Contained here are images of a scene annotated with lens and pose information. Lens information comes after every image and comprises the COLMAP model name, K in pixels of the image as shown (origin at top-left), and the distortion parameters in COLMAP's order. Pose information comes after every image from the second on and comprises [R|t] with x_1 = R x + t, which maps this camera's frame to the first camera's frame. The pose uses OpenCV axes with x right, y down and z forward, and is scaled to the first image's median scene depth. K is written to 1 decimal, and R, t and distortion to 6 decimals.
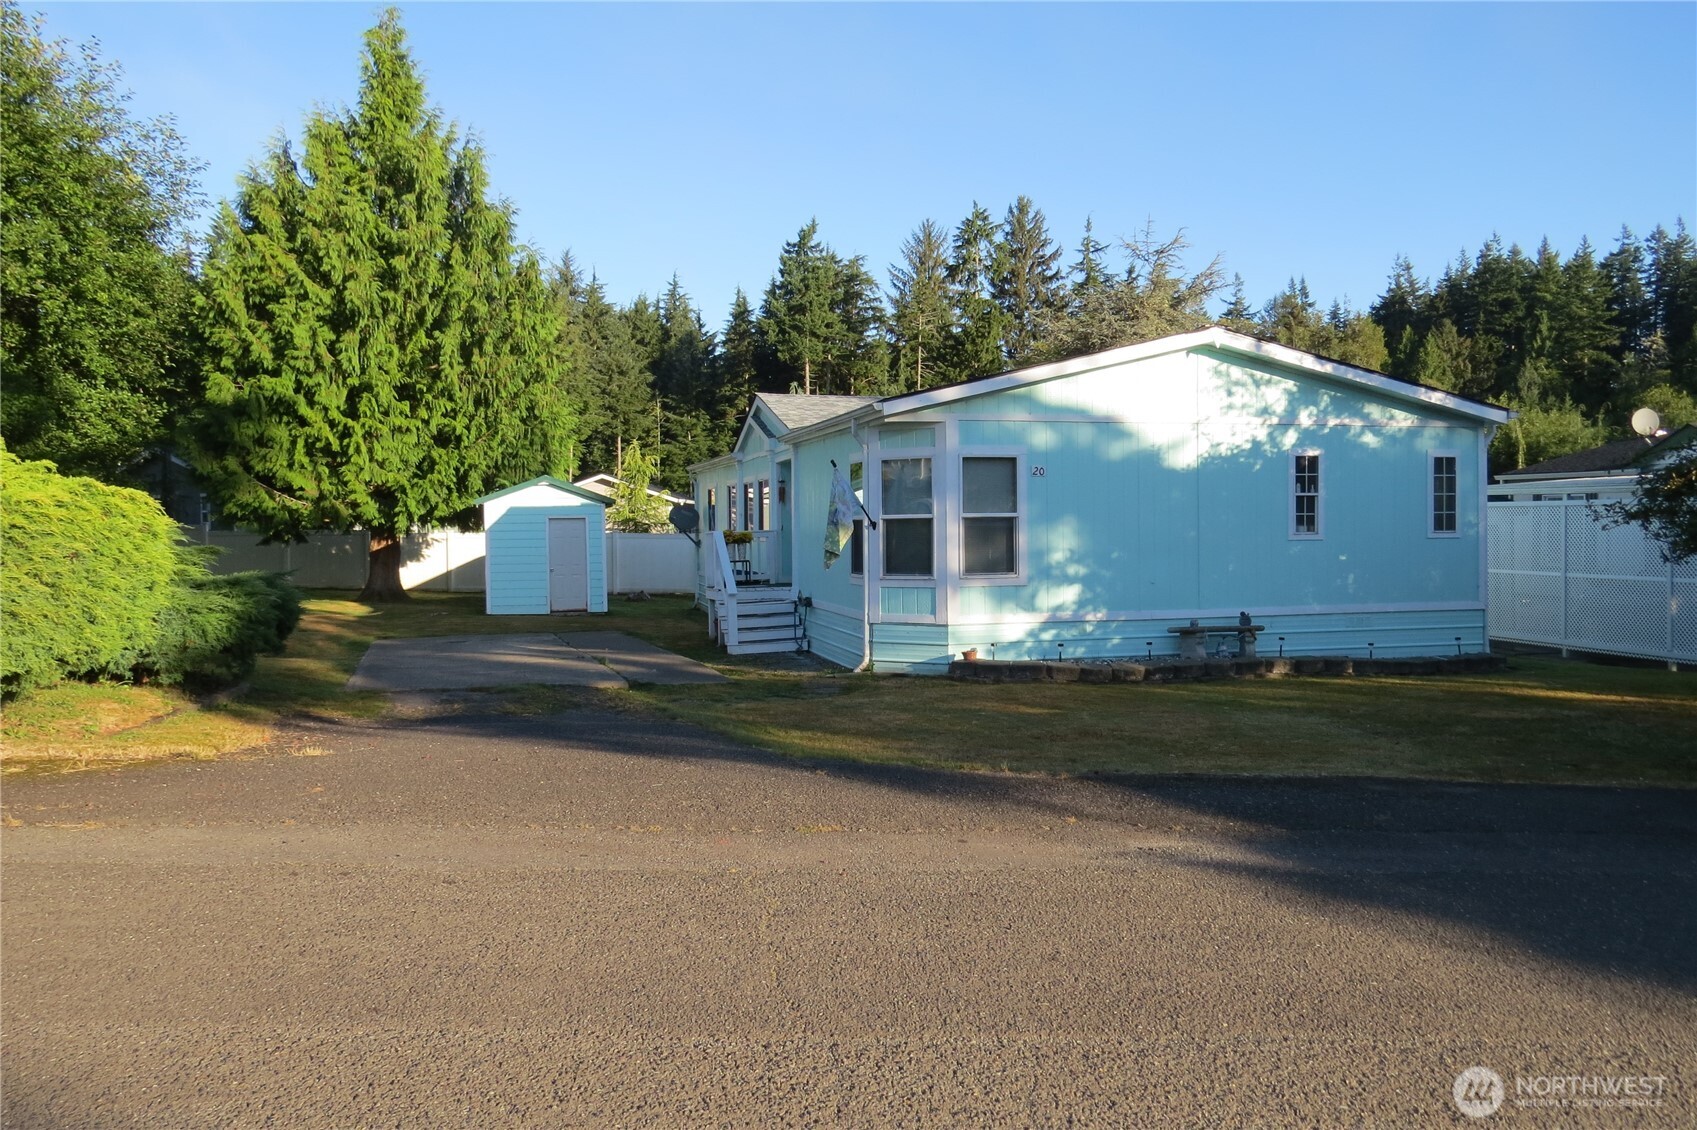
lens RADIAL K [[1314.9, 0, 845.4], [0, 1314.9, 567.7], [0, 0, 1]] dist [-0.037759, 0.005789]
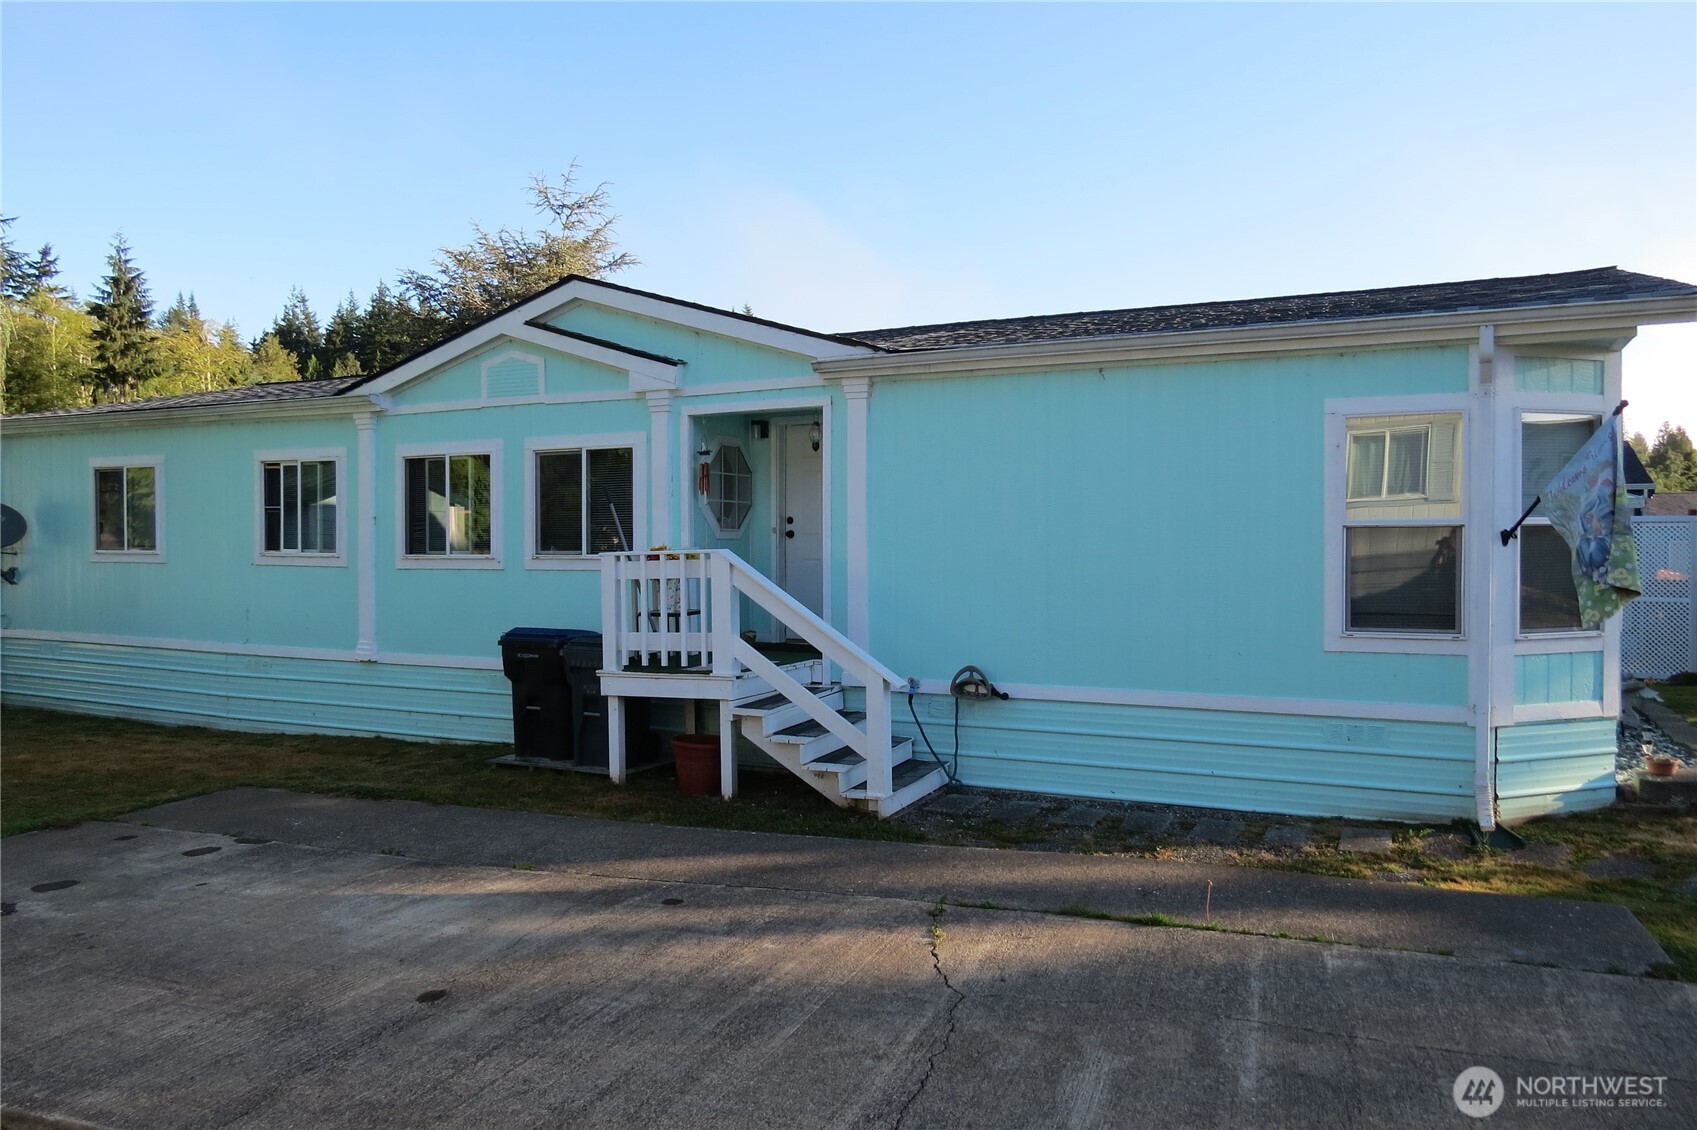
lens RADIAL K [[1213.7, 0, 852.2], [0, 1213.7, 565.0], [0, 0, 1]] dist [-0.025574, 0.004989]
pose [[0.640281, -0.007466, 0.768105, -0.278580], [0.021611, 0.999732, -0.008298, -0.012626], [-0.767837, 0.021913, 0.640270, 0.489983]]
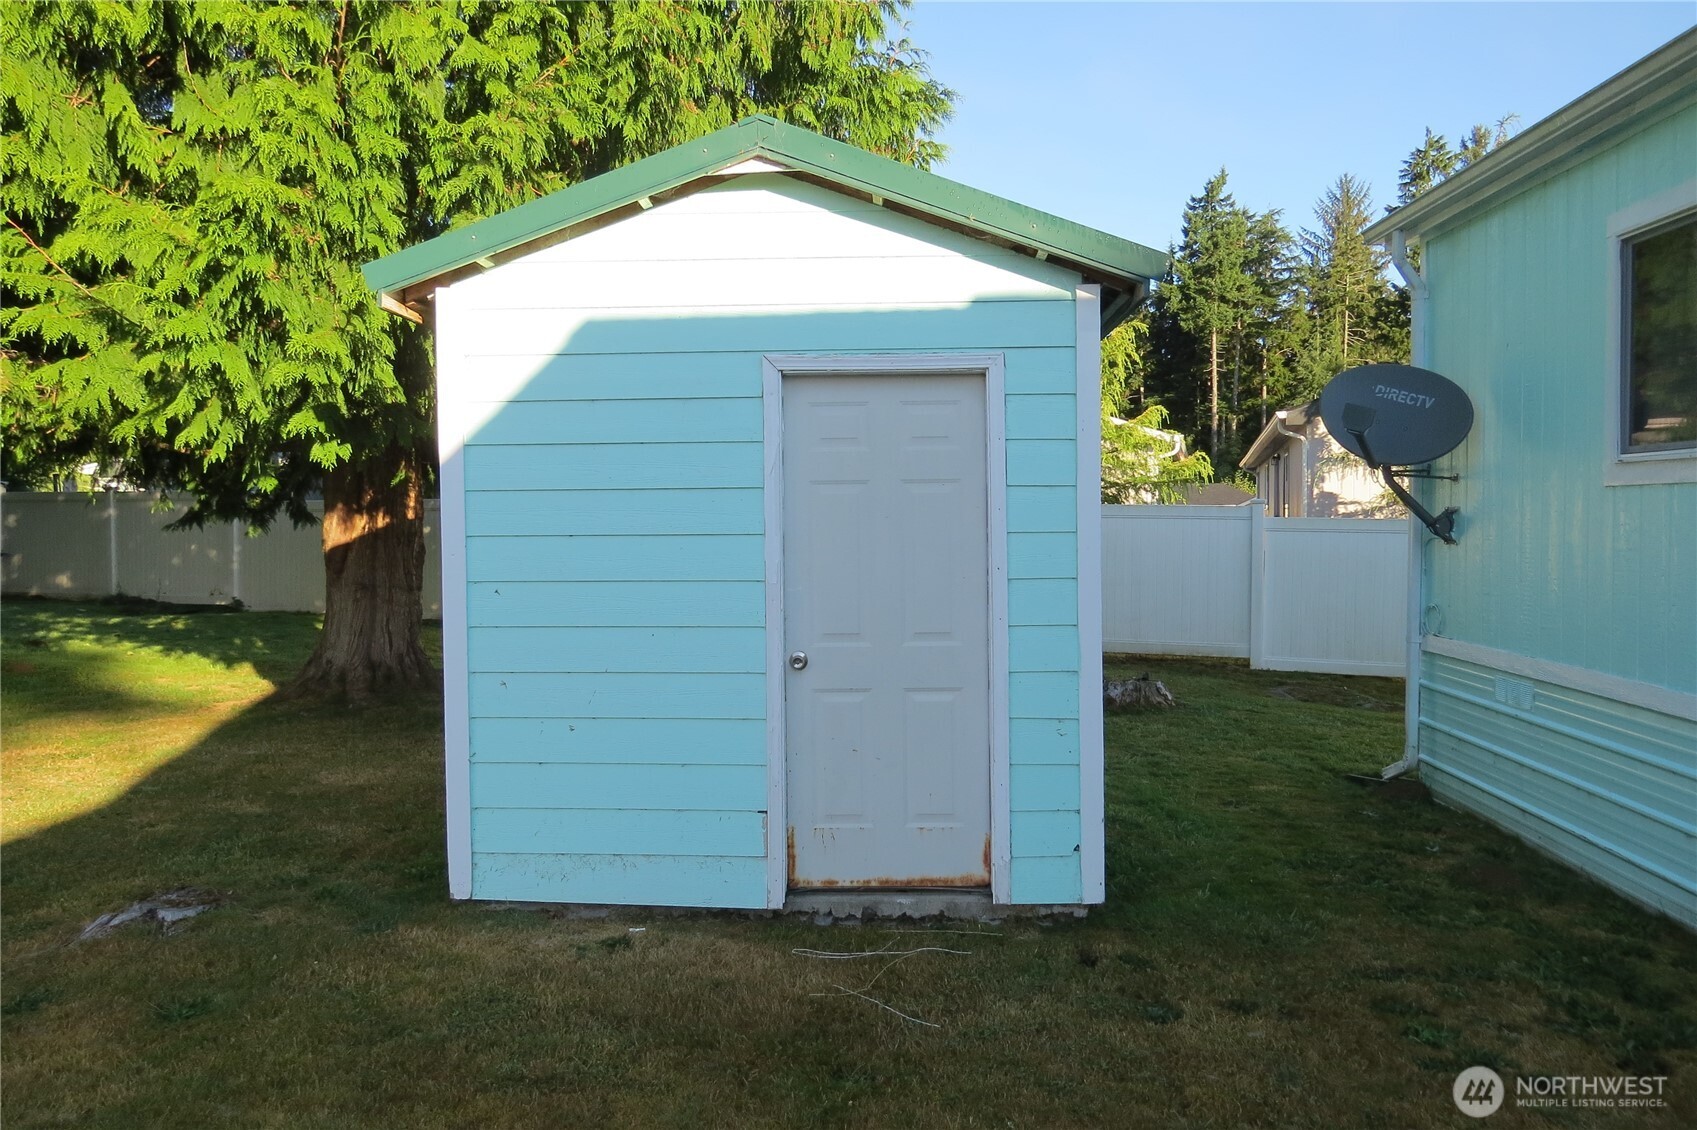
lens RADIAL K [[1213.7, 0, 855.6], [0, 1213.7, 564.0], [0, 0, 1]] dist [-0.025574, 0.004989]
pose [[0.959690, 0.010732, -0.280854, -0.164257], [-0.009590, 0.999939, 0.005440, -0.012187], [0.280895, -0.002527, 0.959735, 0.815780]]
